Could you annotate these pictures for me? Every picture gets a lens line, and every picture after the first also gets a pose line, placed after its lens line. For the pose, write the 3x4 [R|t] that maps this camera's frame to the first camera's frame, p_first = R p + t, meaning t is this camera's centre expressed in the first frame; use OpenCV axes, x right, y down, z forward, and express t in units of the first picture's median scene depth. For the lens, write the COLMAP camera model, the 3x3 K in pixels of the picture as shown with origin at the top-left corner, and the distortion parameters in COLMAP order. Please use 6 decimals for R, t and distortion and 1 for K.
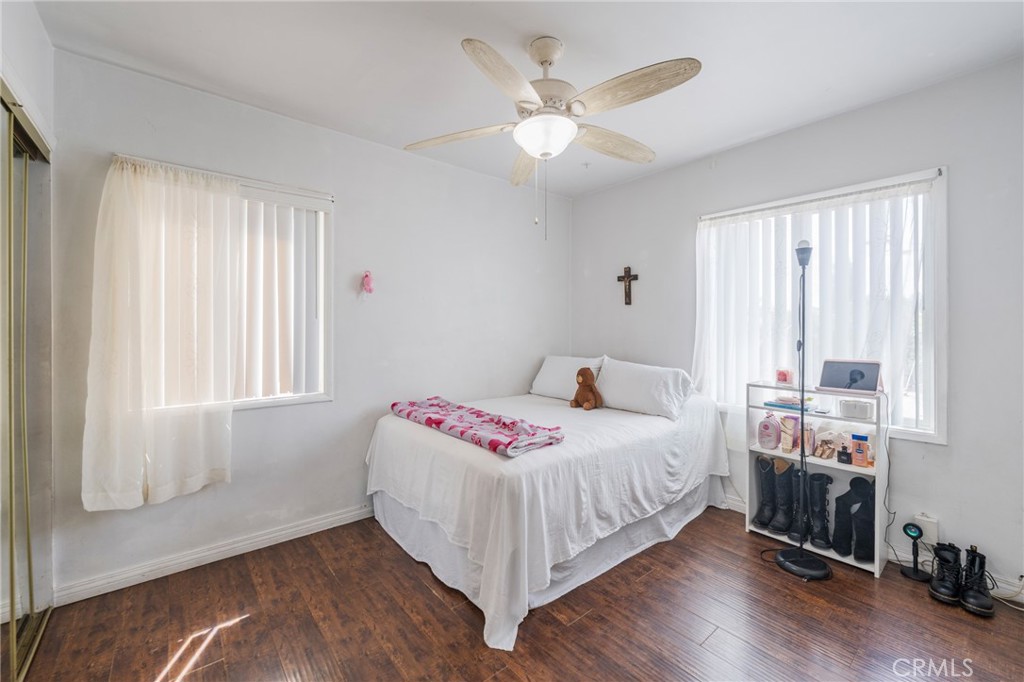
lens RADIAL K [[421.0, 0, 512.3], [0, 421.0, 326.1], [0, 0, 1]] dist [-0.001418, -0.000072]
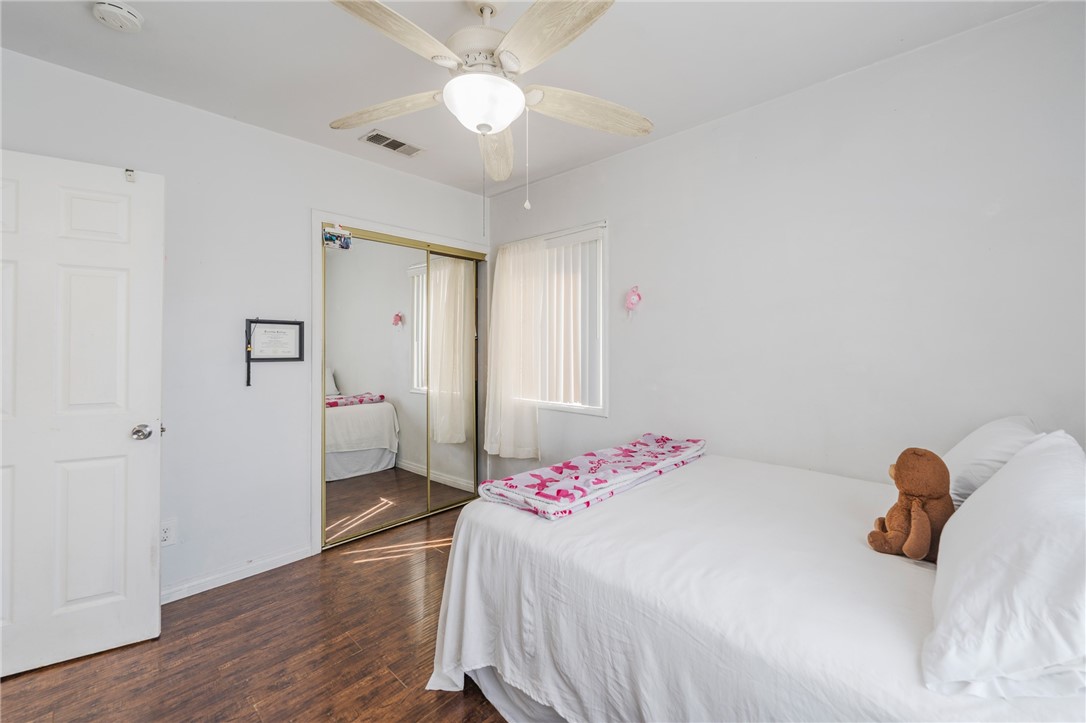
lens RADIAL K [[443.8, 0, 542.3], [0, 443.8, 341.5], [0, 0, 1]] dist [-0.000886, -0.000082]
pose [[0.127032, -0.010090, -0.991847, 0.769396], [0.001119, 0.999949, -0.010029, 0.000563], [0.991898, 0.000164, 0.127037, 0.847628]]
